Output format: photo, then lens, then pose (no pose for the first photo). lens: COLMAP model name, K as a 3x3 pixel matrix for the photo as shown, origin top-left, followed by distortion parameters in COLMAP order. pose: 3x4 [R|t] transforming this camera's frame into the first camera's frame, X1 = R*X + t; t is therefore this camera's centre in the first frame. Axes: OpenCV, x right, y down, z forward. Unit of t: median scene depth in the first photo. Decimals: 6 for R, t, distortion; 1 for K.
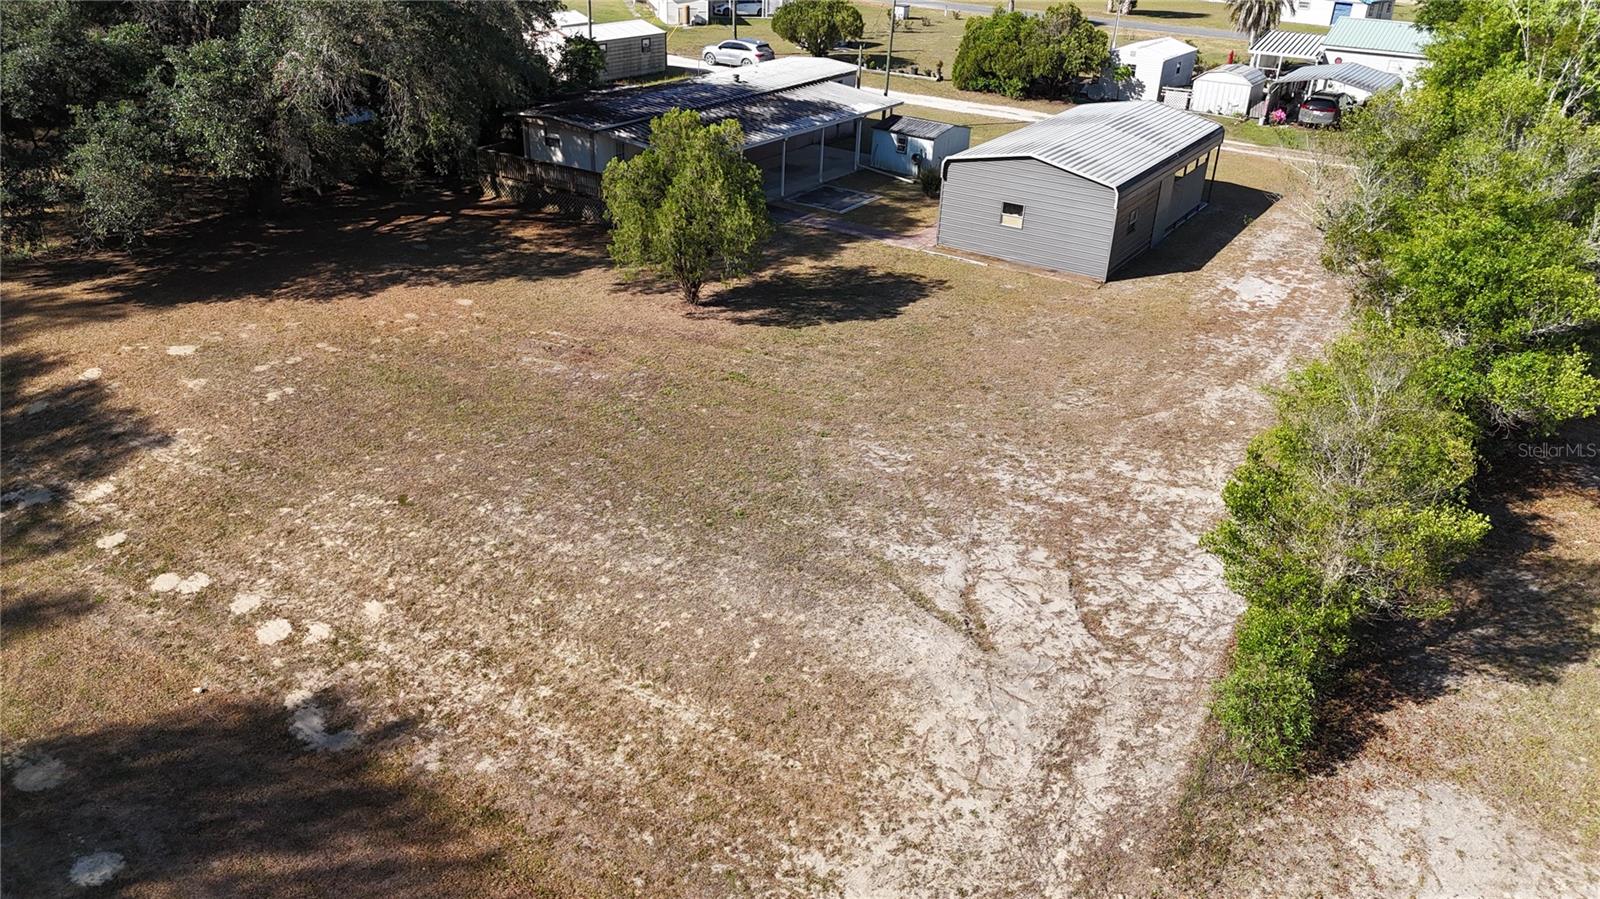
lens RADIAL K [[1188.2, 0, 796.8], [0, 1188.2, 455.5], [0, 0, 1]] dist [0.048955, -0.011393]
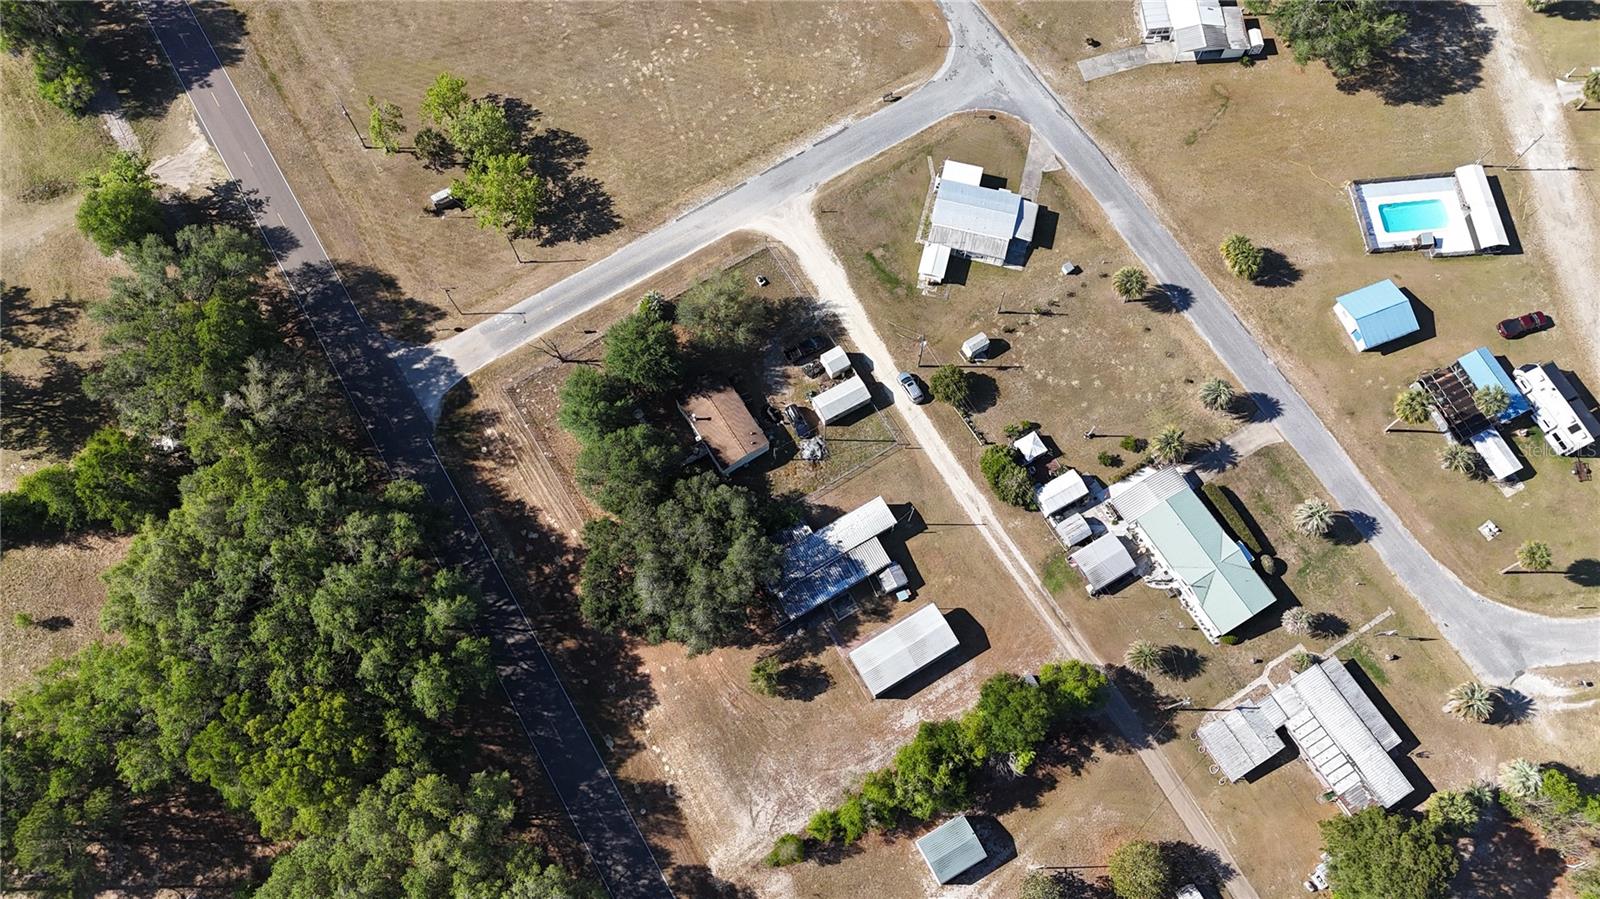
lens RADIAL K [[1169.7, 0, 808.5], [0, 1169.7, 453.3], [0, 0, 1]] dist [0.086522, -0.099488]
pose [[0.892385, 0.411915, -0.184324, 0.634088], [-0.176592, 0.694628, 0.697358, -4.785758], [0.415289, -0.589761, 0.692616, -1.826834]]
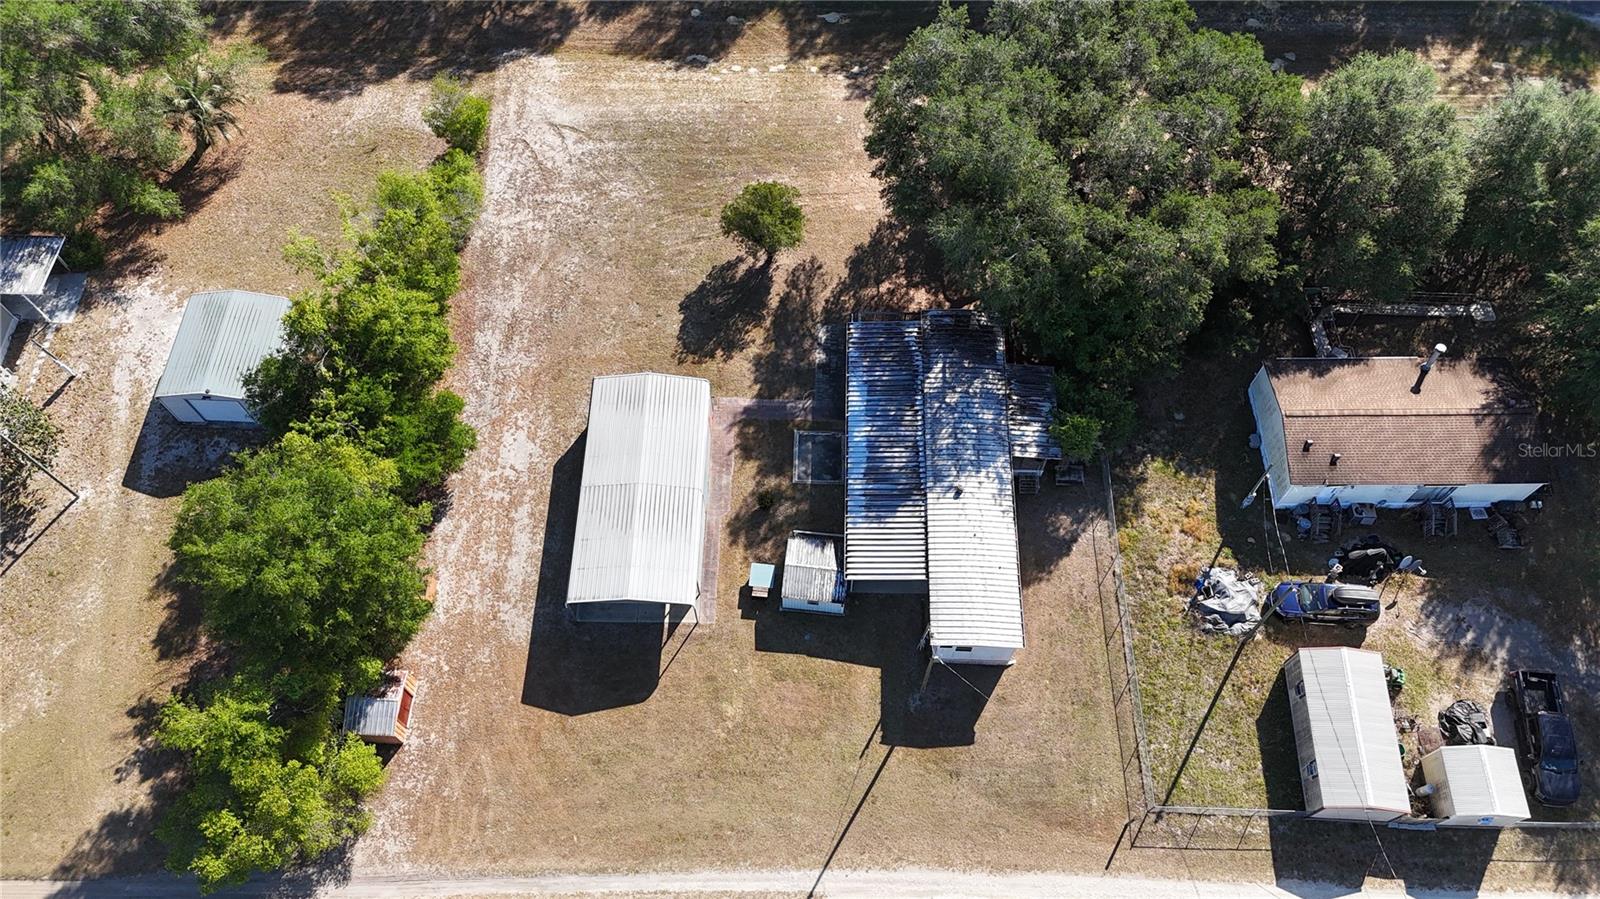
lens RADIAL K [[1169.7, 0, 808.5], [0, 1169.7, 453.3], [0, 0, 1]] dist [0.086522, -0.099488]
pose [[-0.853492, 0.439698, -0.279673, 0.712052], [-0.264880, 0.096127, 0.959478, -2.601061], [0.448764, 0.892987, 0.034423, 1.616832]]
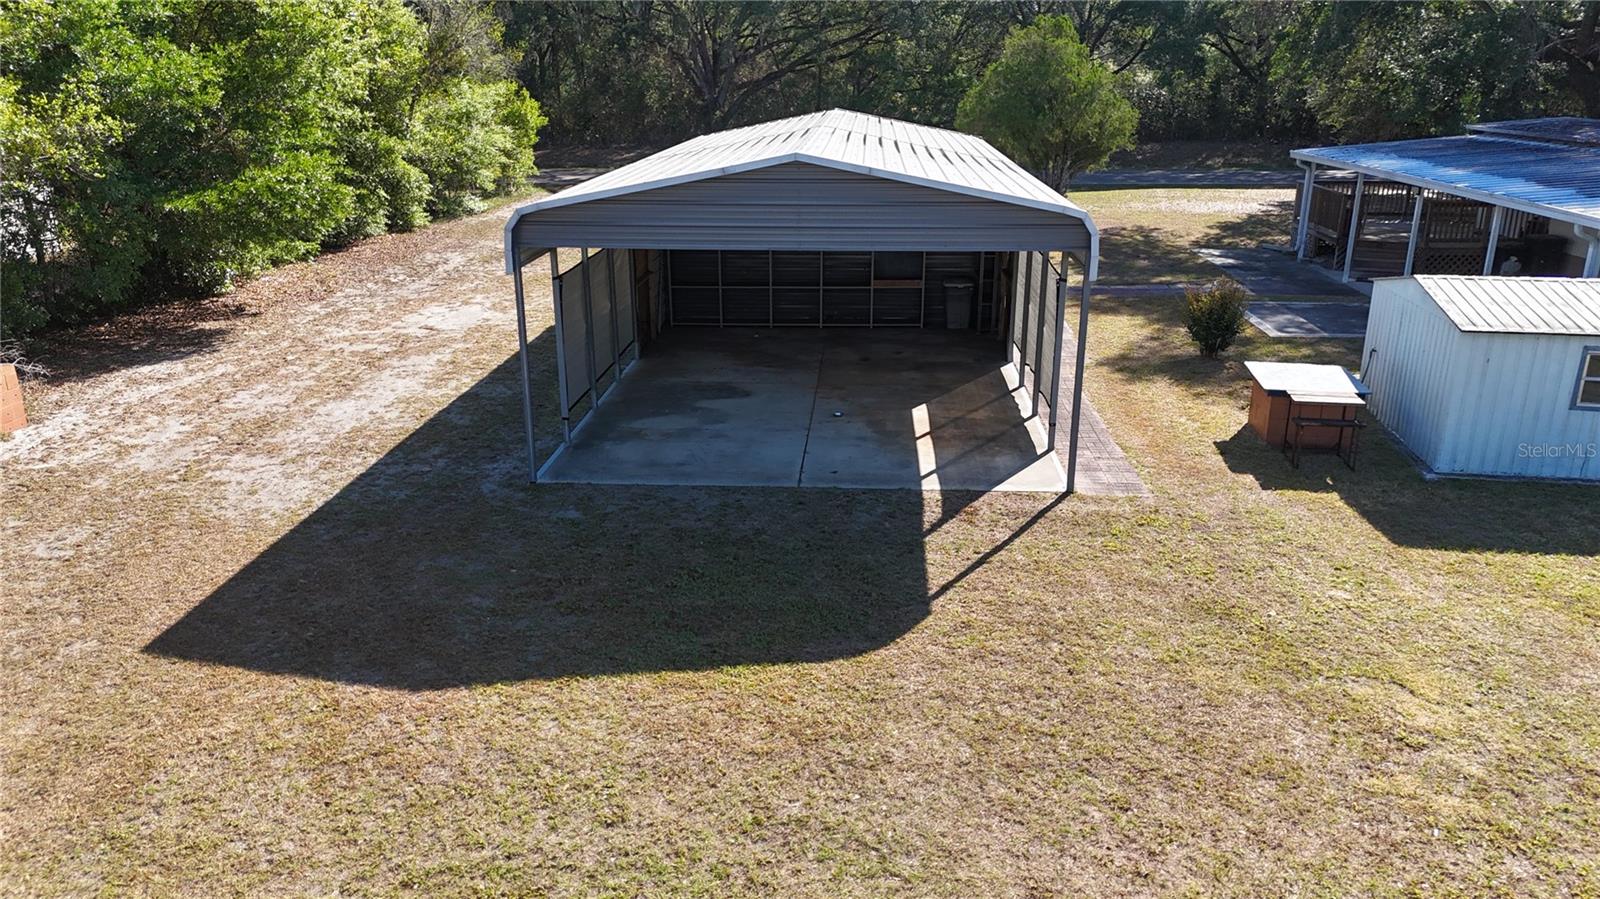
lens RADIAL K [[1176.1, 0, 802.5], [0, 1176.1, 447.7], [0, 0, 1]] dist [0.073287, -0.059649]
pose [[-0.872966, 0.103486, -0.476677, 0.744505], [-0.257371, 0.732411, 0.630344, -0.721809], [0.414356, 0.672952, -0.612736, 2.121261]]
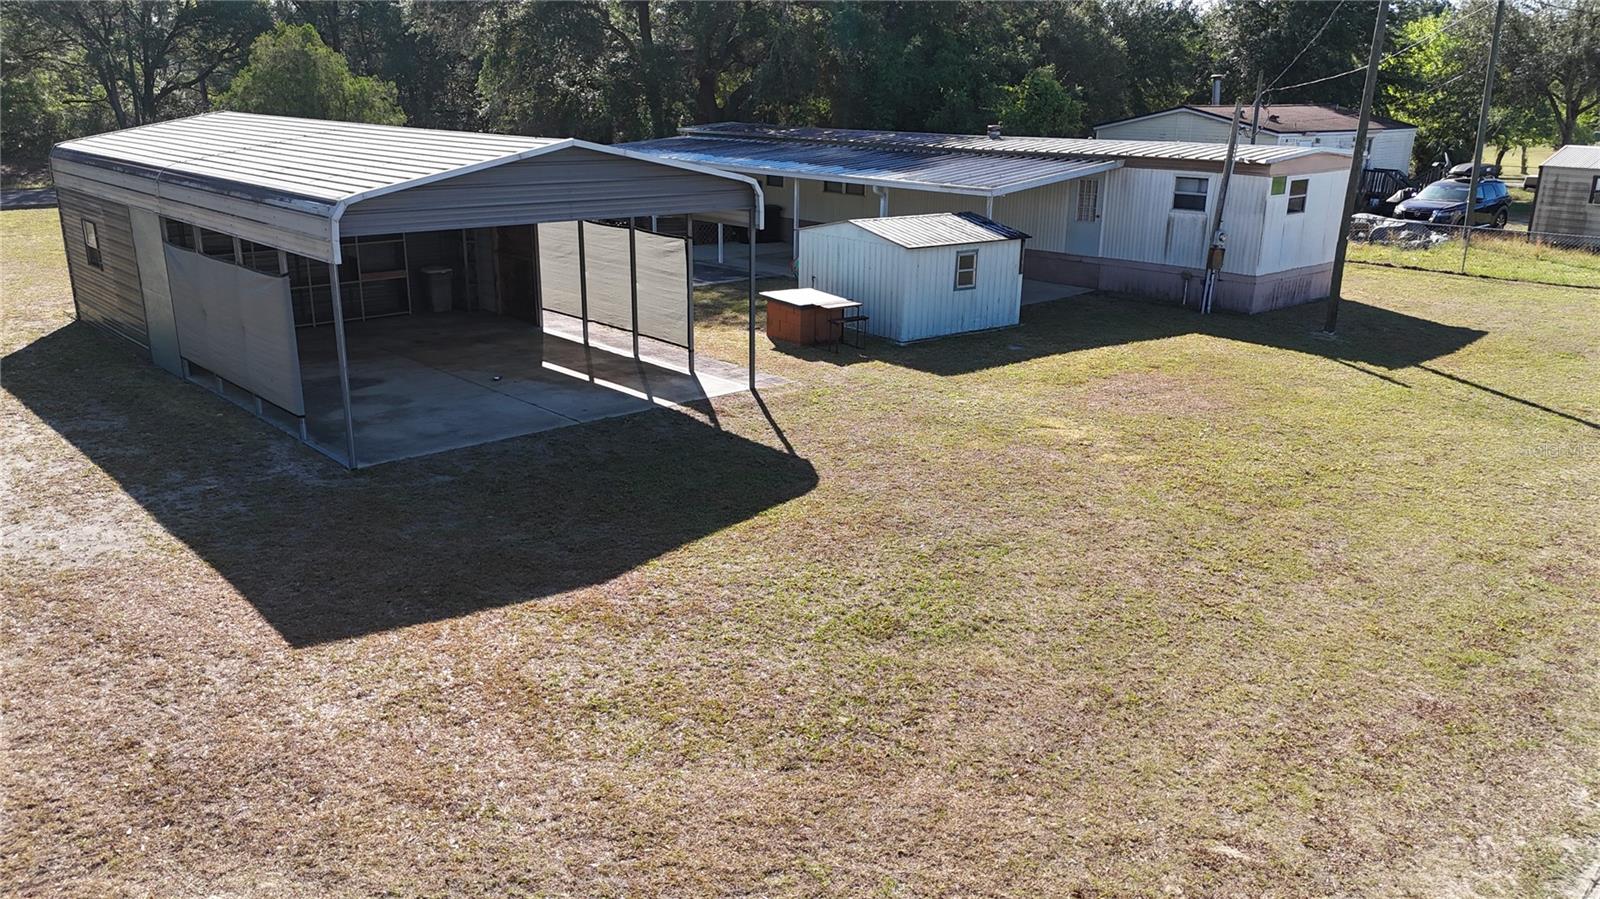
lens RADIAL K [[1188.2, 0, 796.8], [0, 1188.2, 455.5], [0, 0, 1]] dist [0.048955, -0.011393]
pose [[-0.255825, 0.233805, -0.938024, 1.042191], [-0.459424, 0.824333, 0.330765, -0.629826], [0.850578, 0.515568, -0.103469, 1.990103]]
